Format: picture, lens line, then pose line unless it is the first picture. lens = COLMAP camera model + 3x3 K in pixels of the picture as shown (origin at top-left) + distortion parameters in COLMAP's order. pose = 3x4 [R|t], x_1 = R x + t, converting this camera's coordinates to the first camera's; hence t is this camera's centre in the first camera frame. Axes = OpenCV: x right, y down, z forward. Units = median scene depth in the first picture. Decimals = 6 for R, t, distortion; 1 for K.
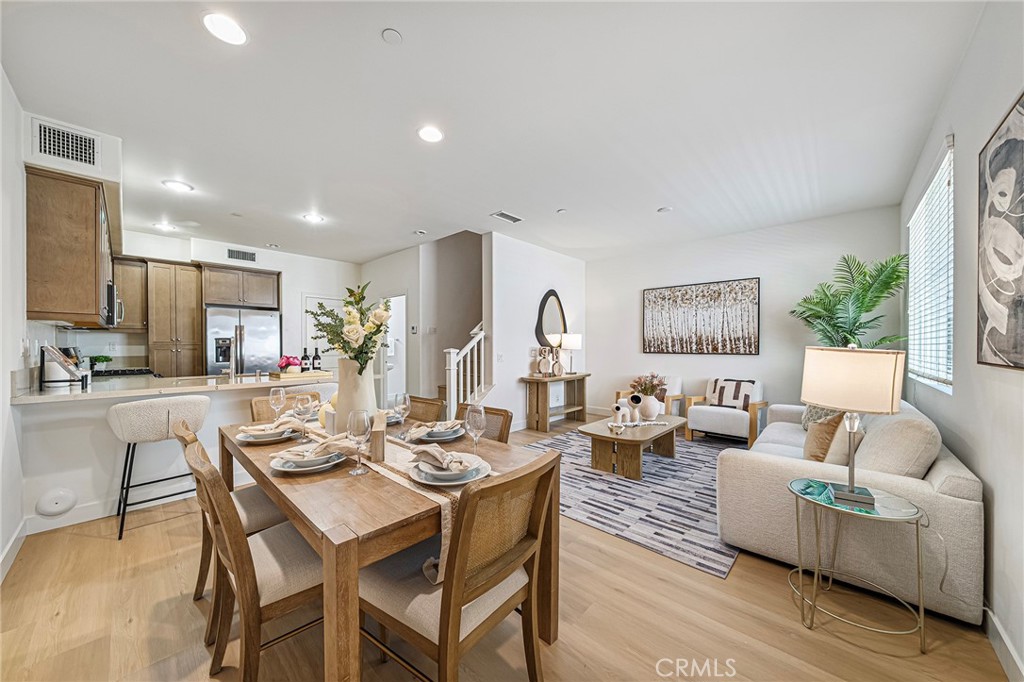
lens RADIAL K [[356.5, 0, 505.3], [0, 356.5, 343.9], [0, 0, 1]] dist [-0.000211, -0.000019]
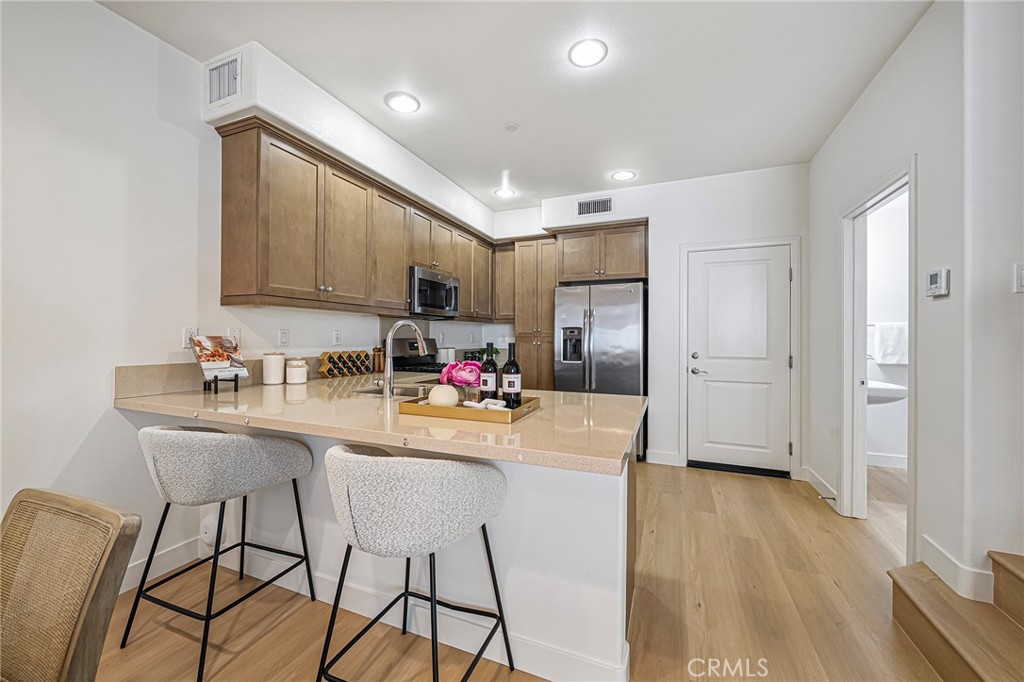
lens RADIAL K [[394.0, 0, 508.8], [0, 394.0, 337.8], [0, 0, 1]] dist [0.000008, 0.000047]
pose [[0.356734, 0.002812, -0.934202, -0.088666], [-0.002825, 0.999994, 0.001931, 0.003458], [0.934202, 0.001950, 0.356740, 0.591344]]
